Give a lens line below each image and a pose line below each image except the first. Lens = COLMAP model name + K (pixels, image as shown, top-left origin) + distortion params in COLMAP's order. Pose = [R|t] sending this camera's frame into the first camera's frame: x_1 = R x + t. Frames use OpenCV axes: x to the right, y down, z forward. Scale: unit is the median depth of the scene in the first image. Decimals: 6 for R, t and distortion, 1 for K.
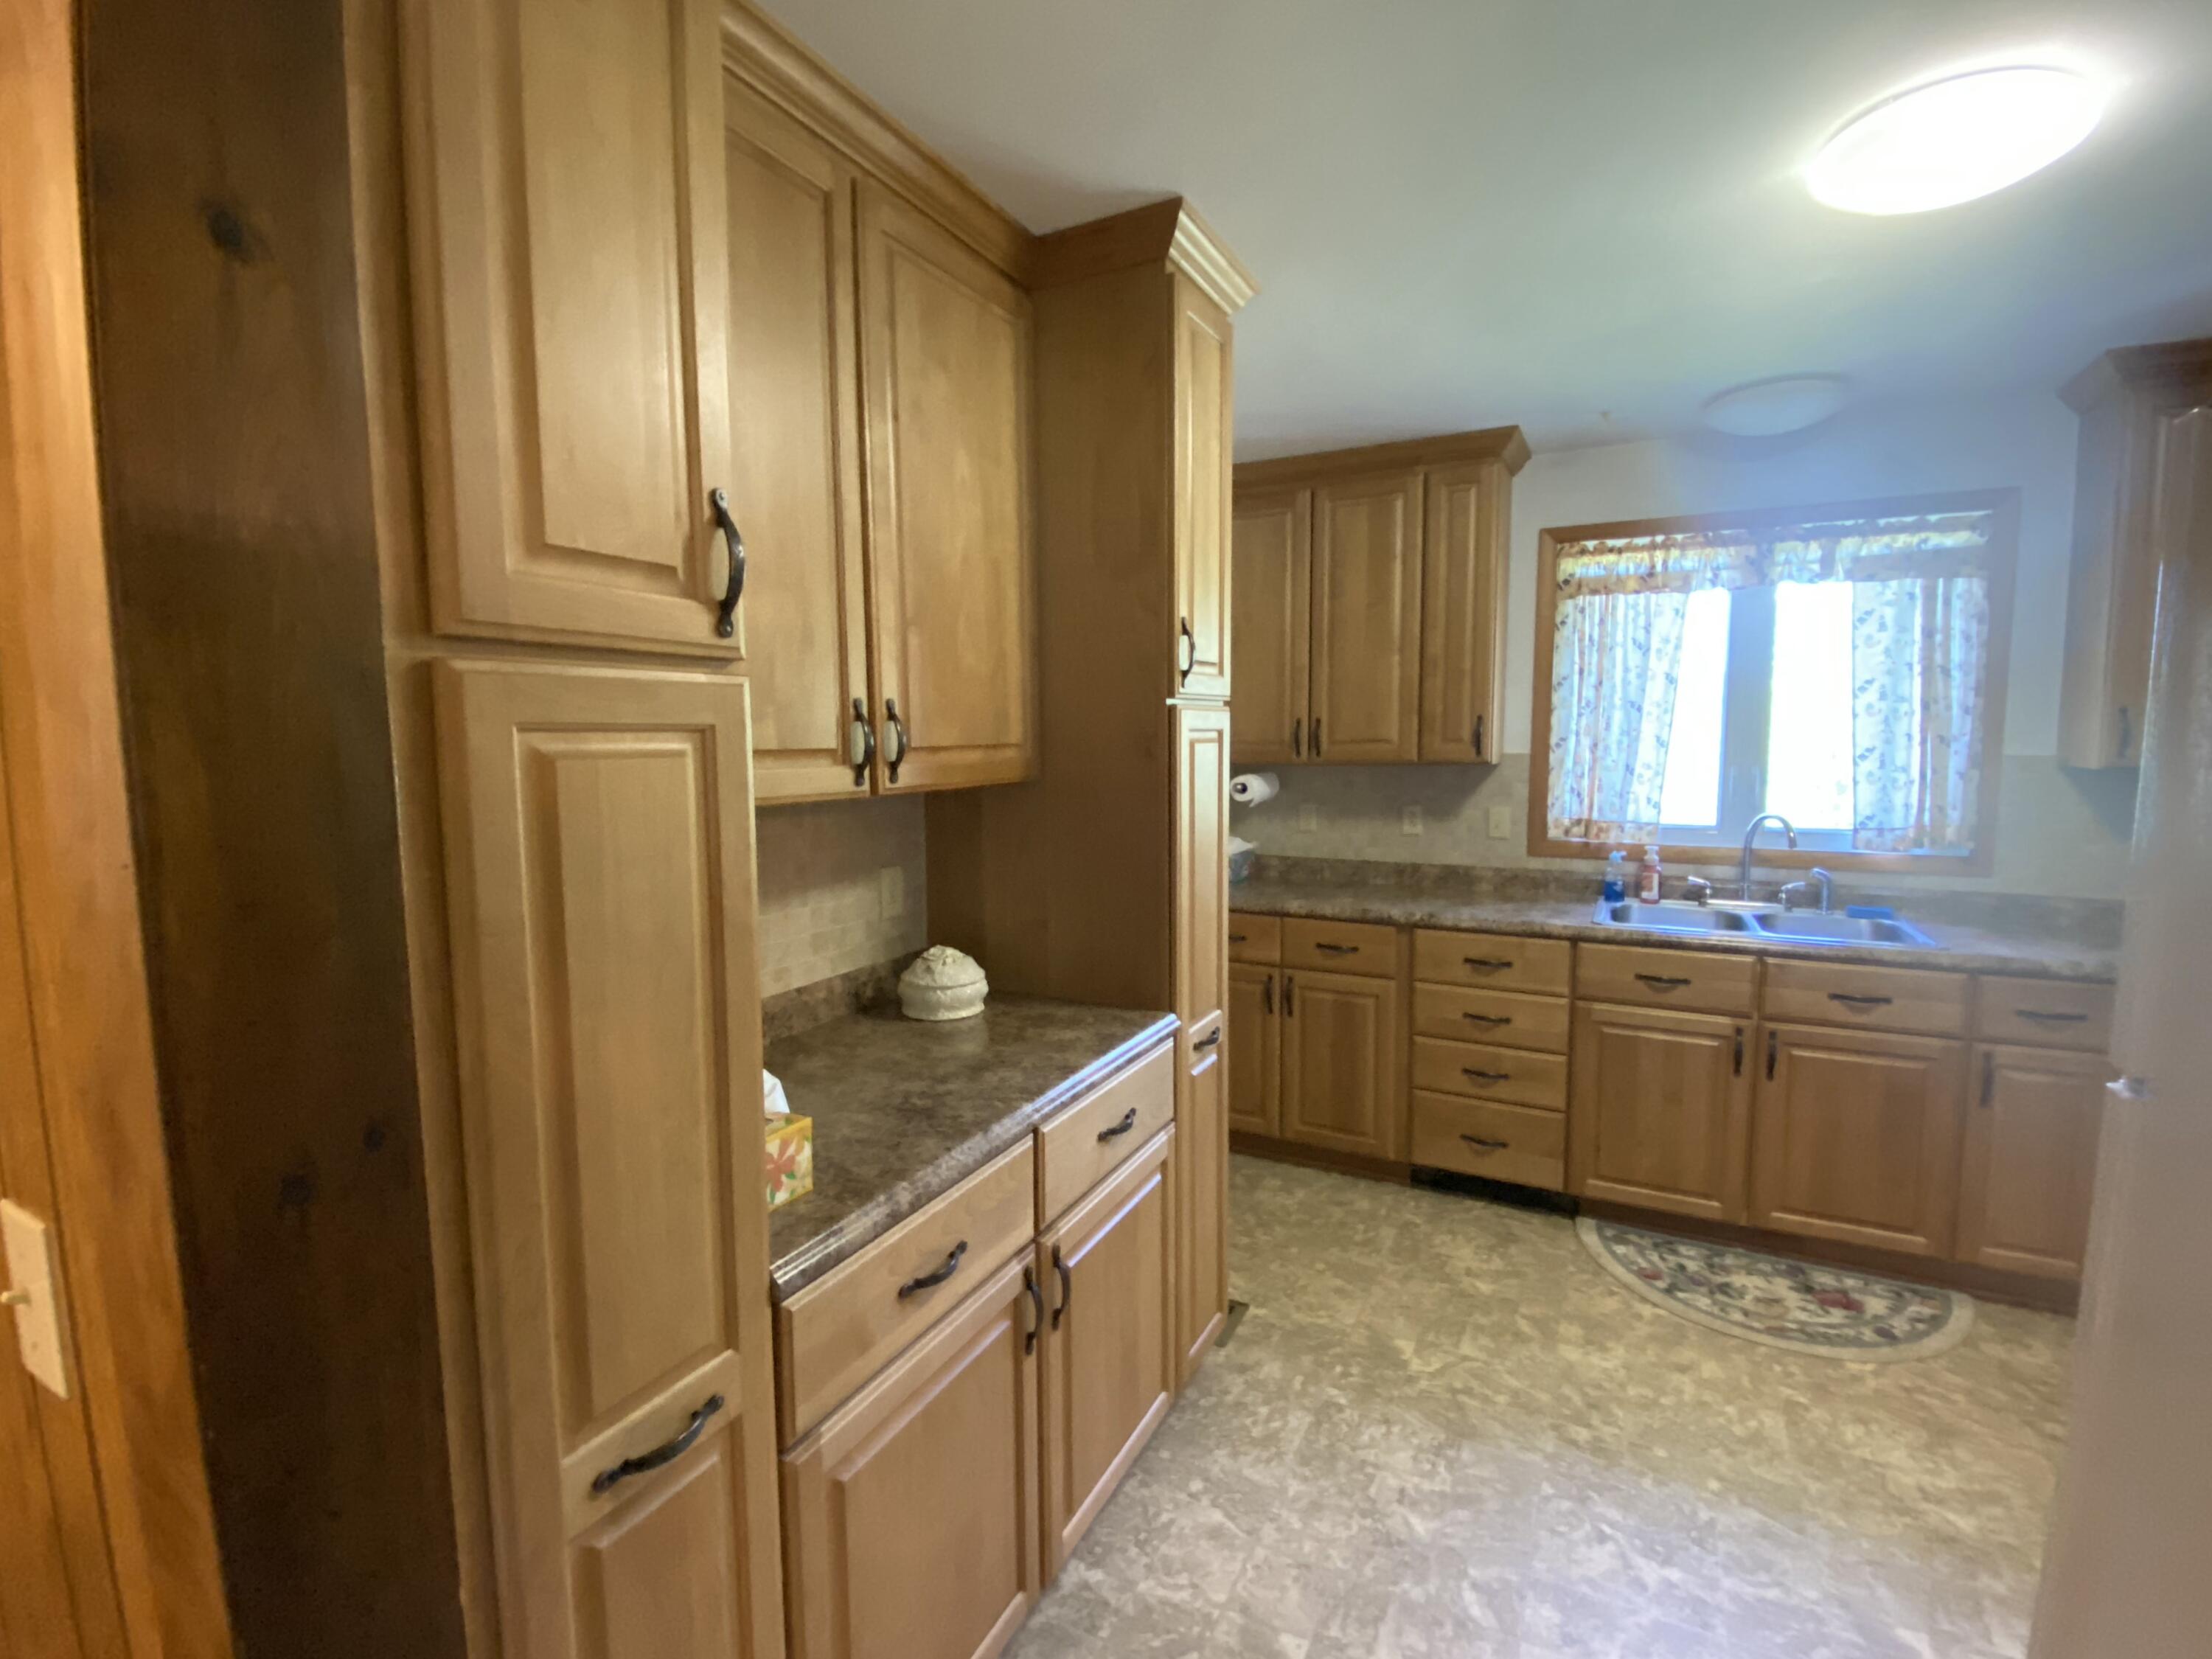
lens RADIAL K [[1007.6, 0, 1114.8], [0, 1007.6, 823.3], [0, 0, 1]] dist [0.029299, -0.023947]
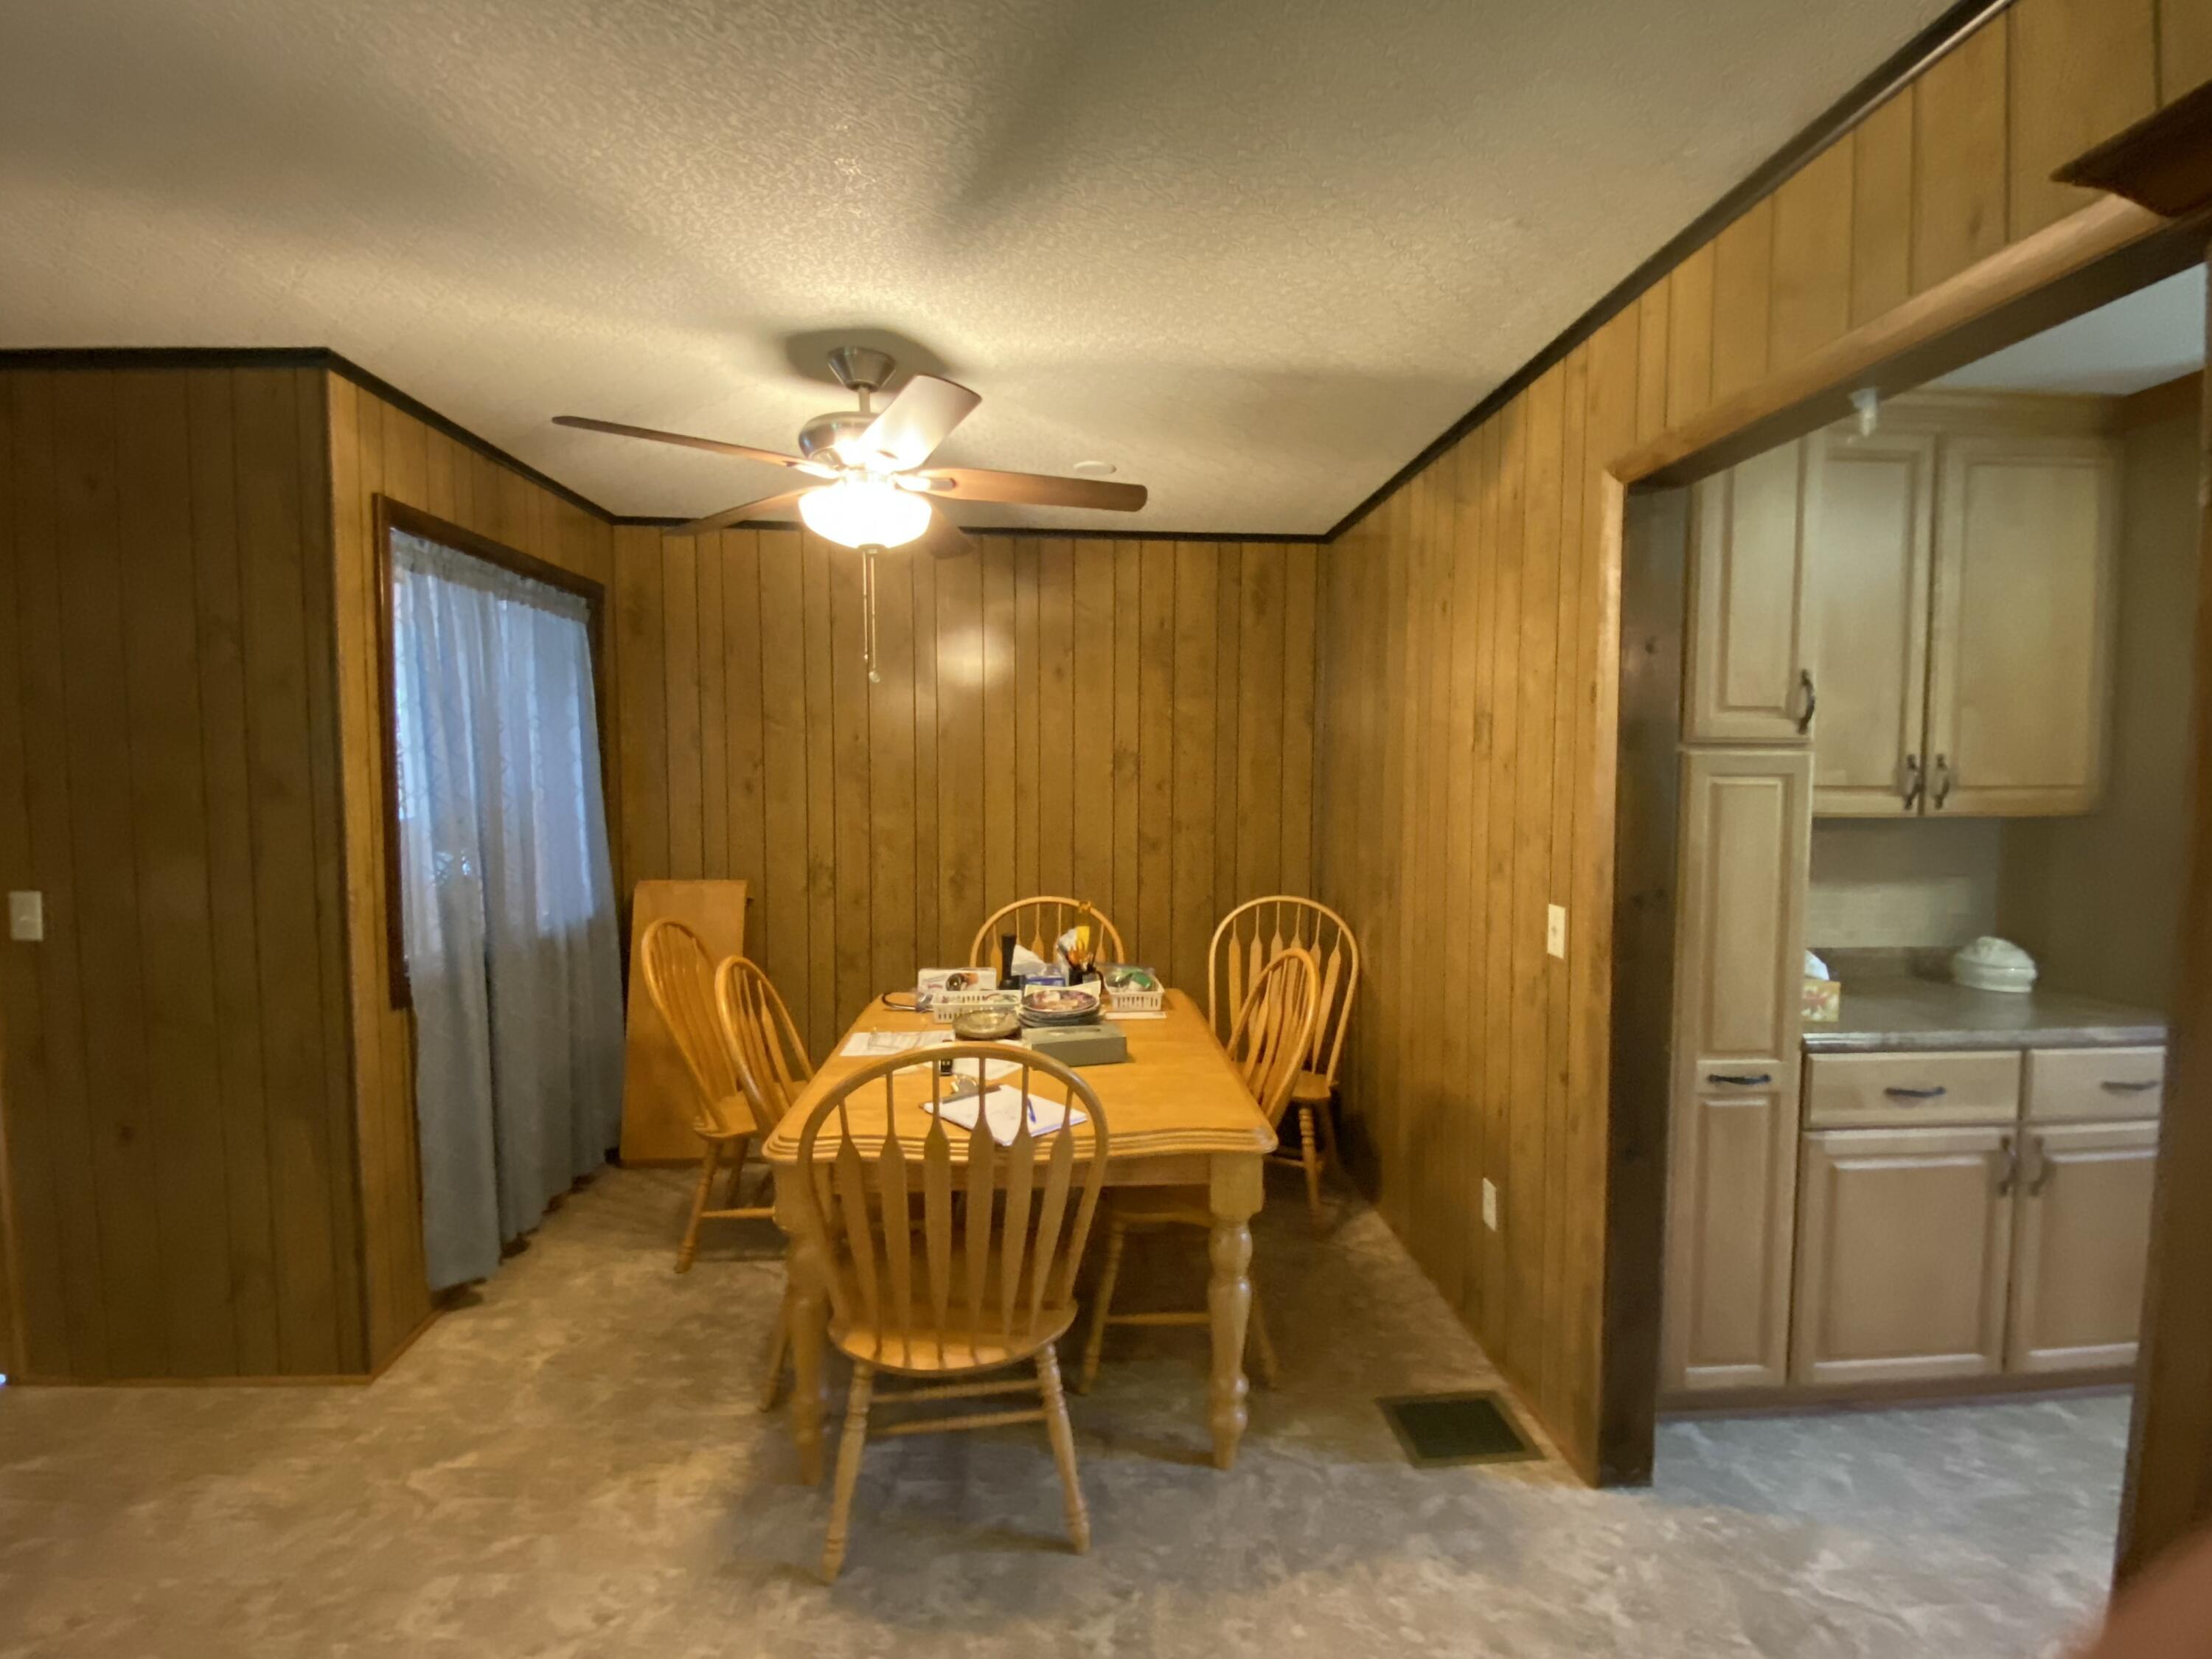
lens RADIAL K [[1007.6, 0, 1114.8], [0, 1007.6, 823.3], [0, 0, 1]] dist [0.029299, -0.023947]
pose [[0.524269, 0.058543, -0.849538, 0.355207], [-0.083796, 0.996339, 0.016947, 0.048995], [0.847420, 0.062303, 0.527255, -0.704093]]
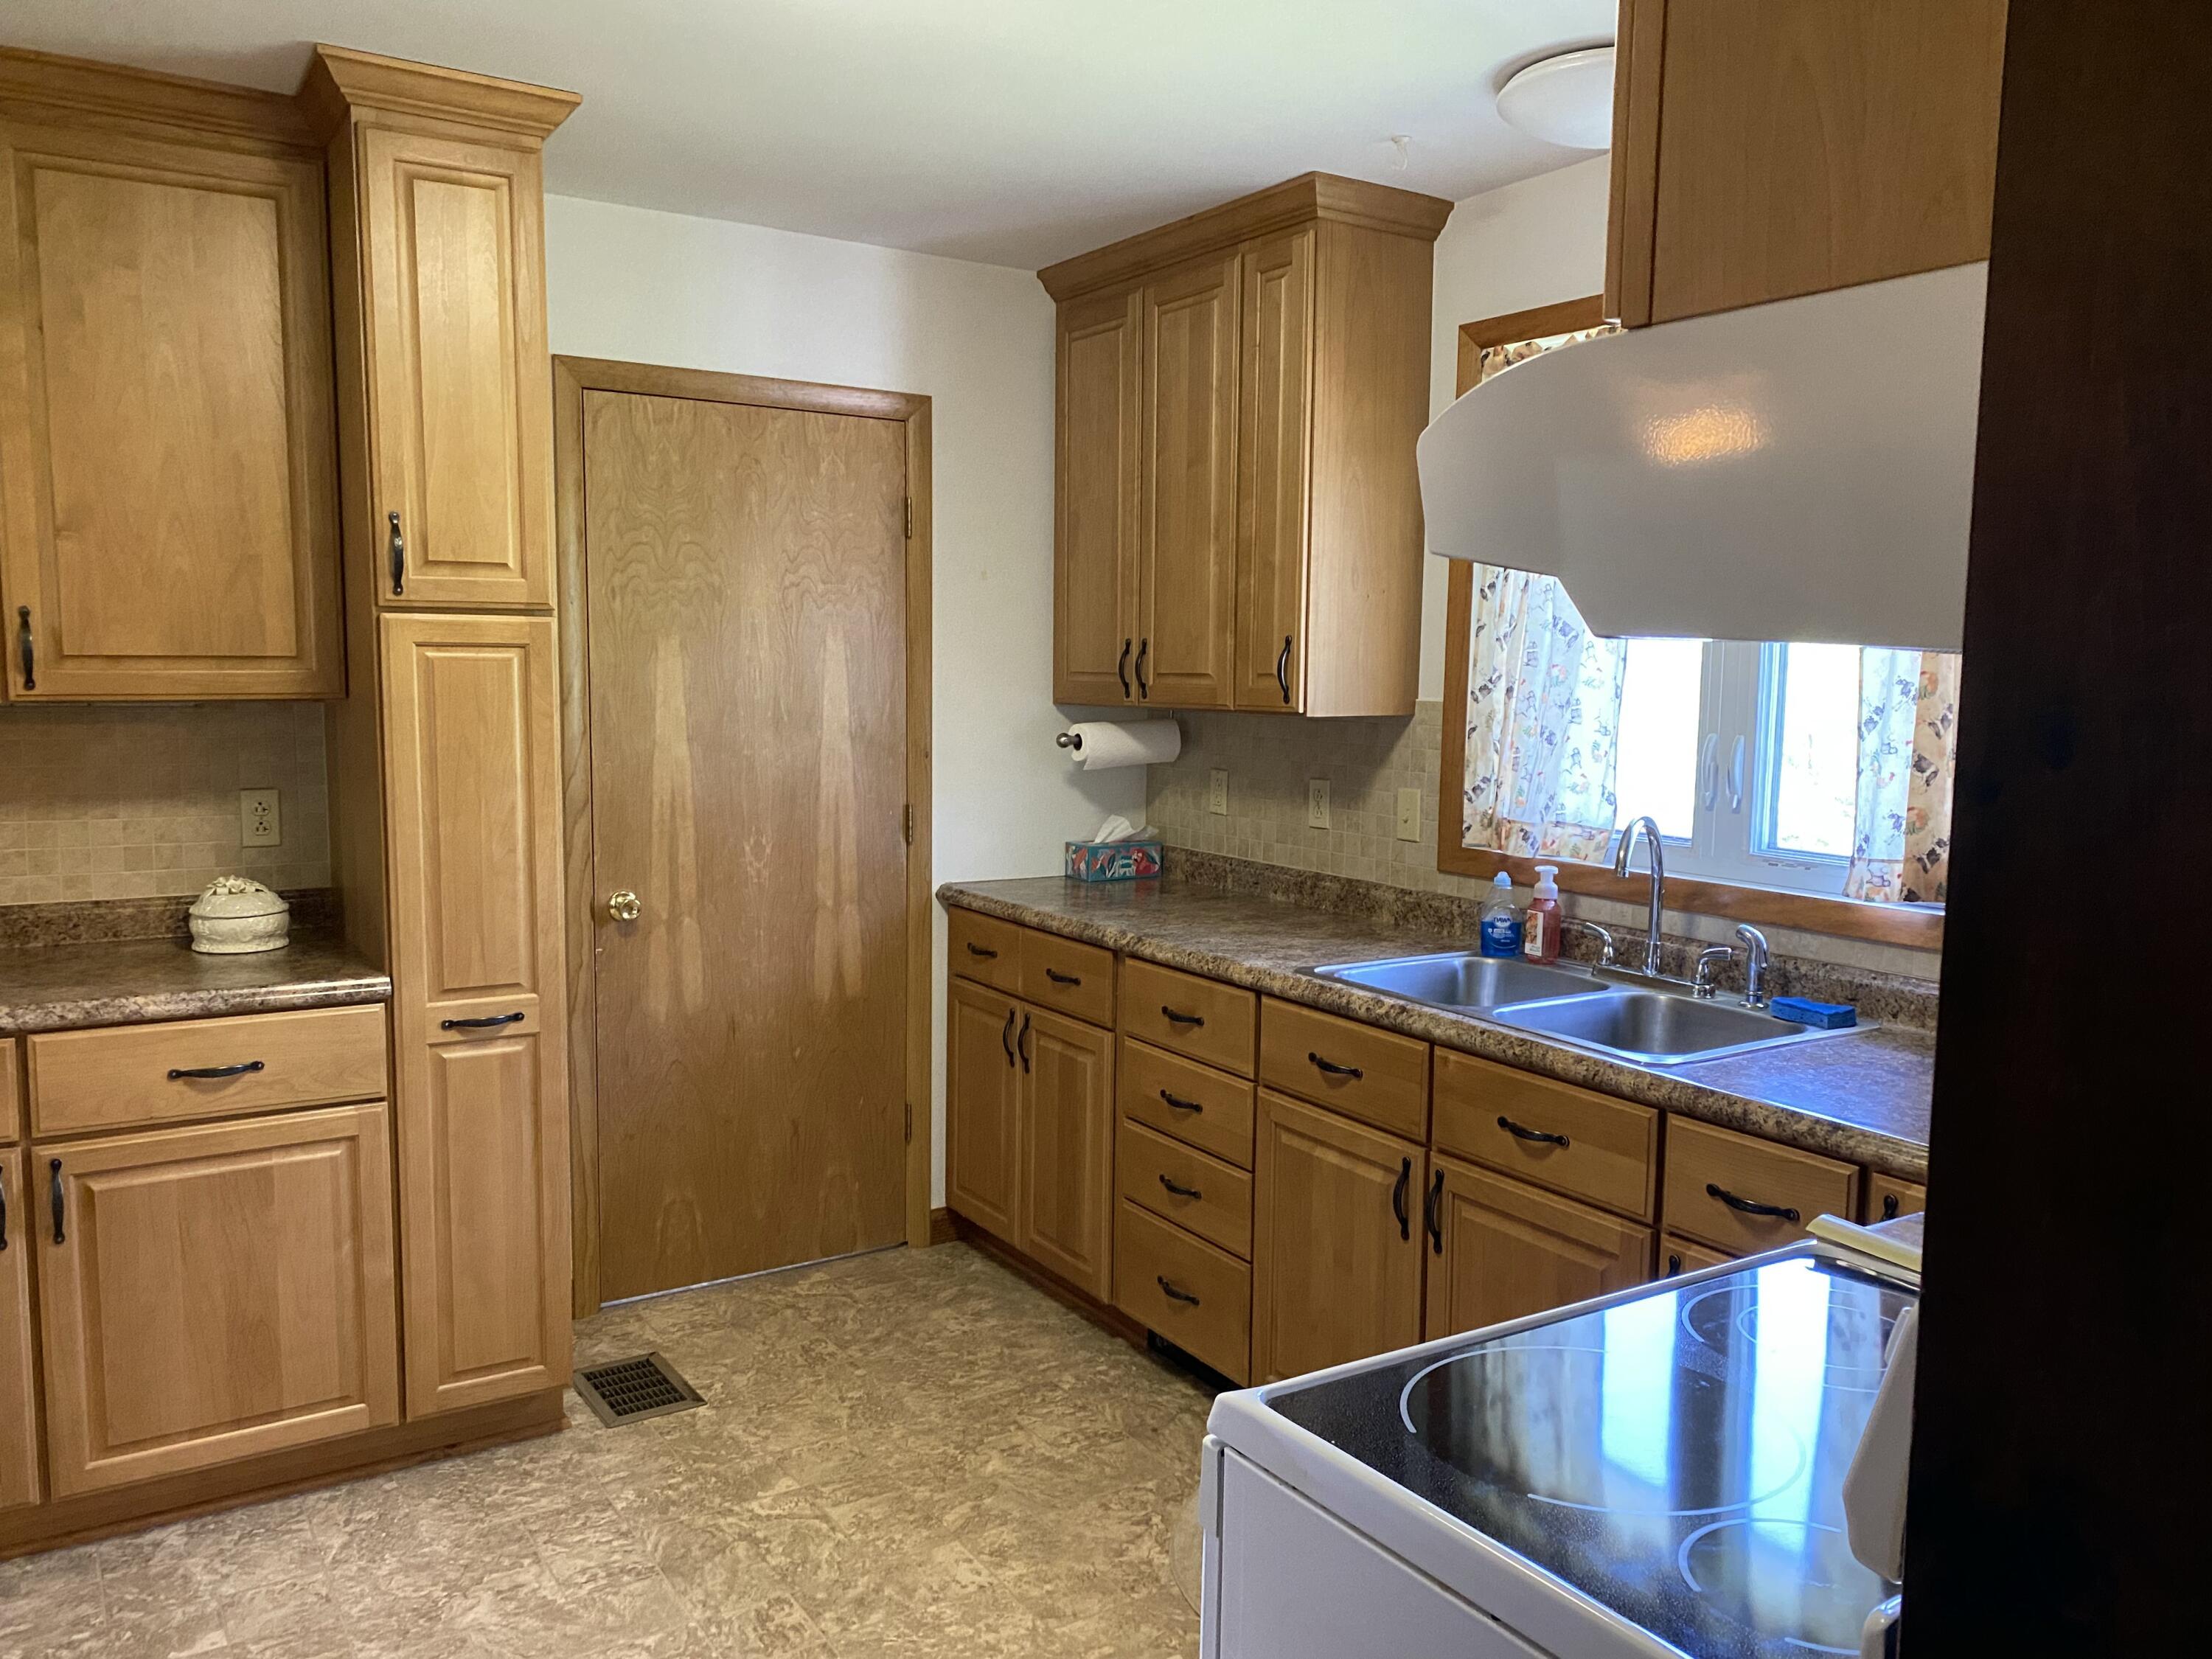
lens RADIAL K [[1691.1, 0, 1106.0], [0, 1691.1, 829.5], [0, 0, 1]] dist [0.032798, -0.009505]
pose [[0.859676, 0.069610, -0.506074, 1.321277], [-0.063924, 0.997544, 0.028622, -0.016164], [0.506824, 0.007745, 0.862015, 0.055594]]
